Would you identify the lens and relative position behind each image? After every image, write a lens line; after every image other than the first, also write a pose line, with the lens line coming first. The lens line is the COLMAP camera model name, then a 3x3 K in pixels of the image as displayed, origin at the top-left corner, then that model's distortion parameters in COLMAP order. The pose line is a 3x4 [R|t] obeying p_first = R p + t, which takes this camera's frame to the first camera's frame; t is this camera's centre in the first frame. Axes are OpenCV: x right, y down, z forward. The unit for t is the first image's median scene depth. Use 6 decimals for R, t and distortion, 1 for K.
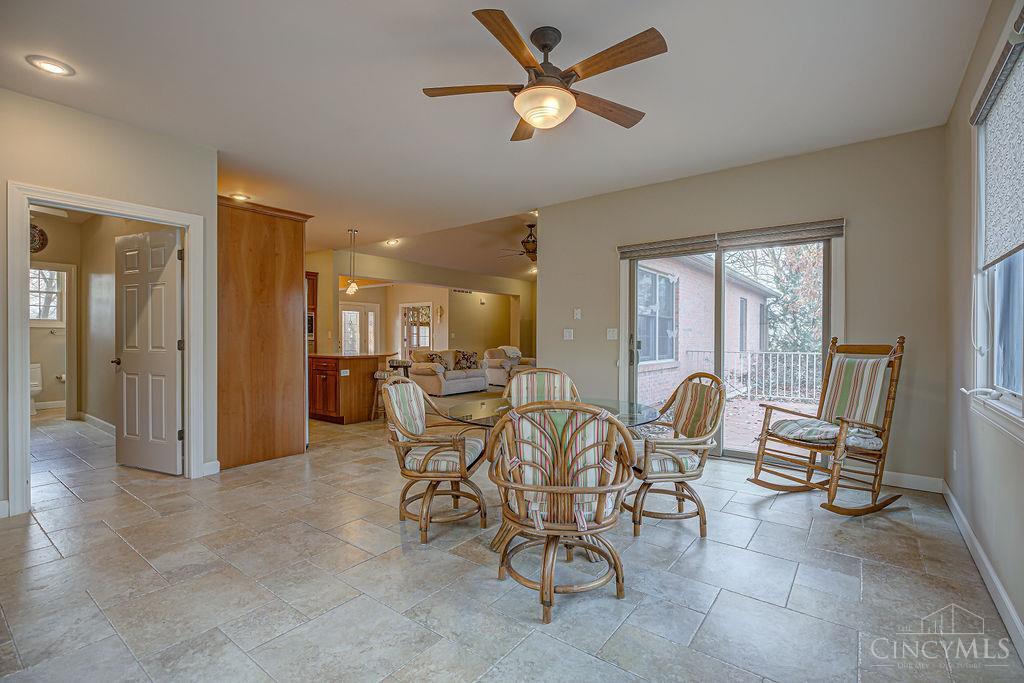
lens RADIAL K [[463.2, 0, 512.0], [0, 463.2, 341.5], [0, 0, 1]] dist [-0.004031, -0.000300]
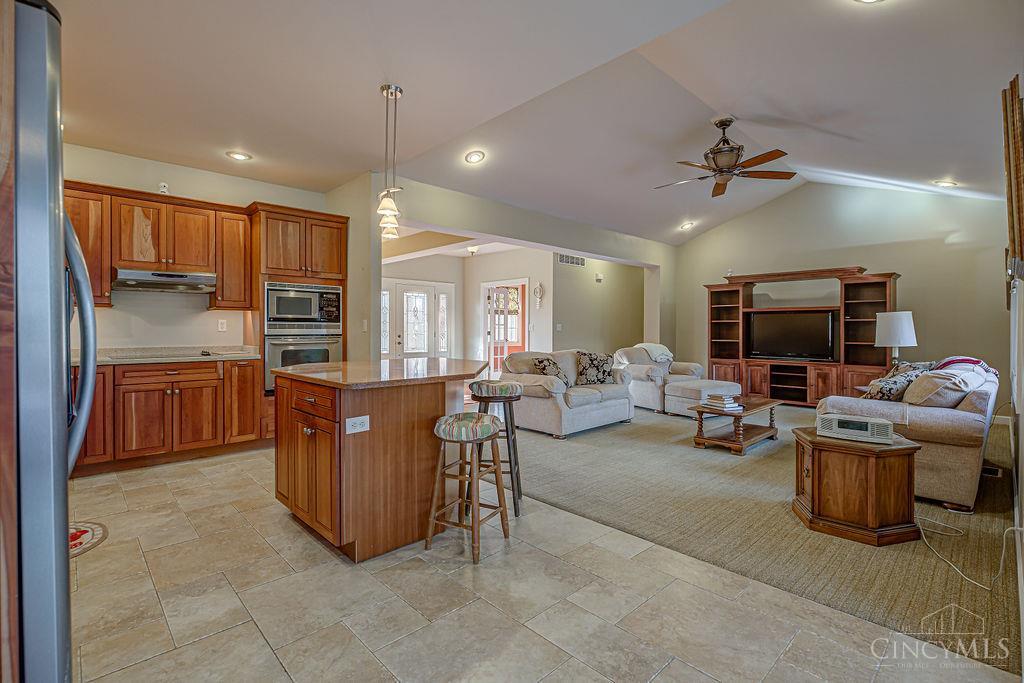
lens RADIAL K [[471.2, 0, 515.3], [0, 471.2, 329.8], [0, 0, 1]] dist [-0.002318, -0.000389]
pose [[0.988237, 0.000085, -0.152929, -0.100435], [-0.001318, 0.999967, -0.007962, -0.003502], [0.152923, 0.008070, 0.988205, 0.365133]]
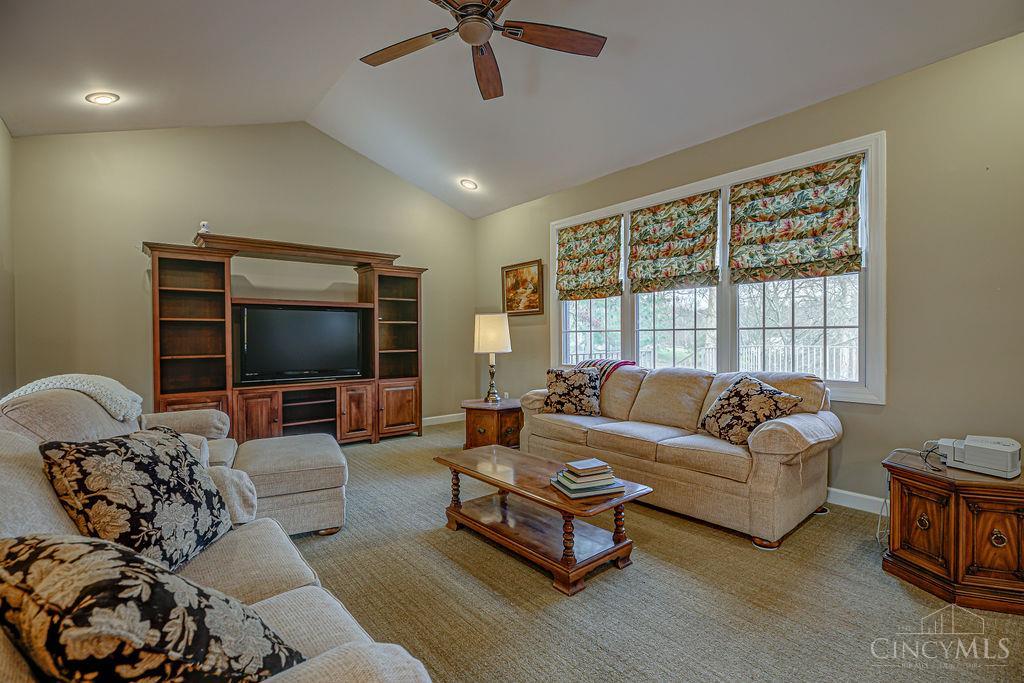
lens RADIAL K [[470.4, 0, 513.6], [0, 470.4, 335.9], [0, 0, 1]] dist [-0.000702, -0.000525]
pose [[0.230546, -0.009252, 0.973017, -0.197593], [0.017294, 0.999836, 0.005409, -0.007632], [-0.972908, 0.015580, 0.230668, 0.798486]]
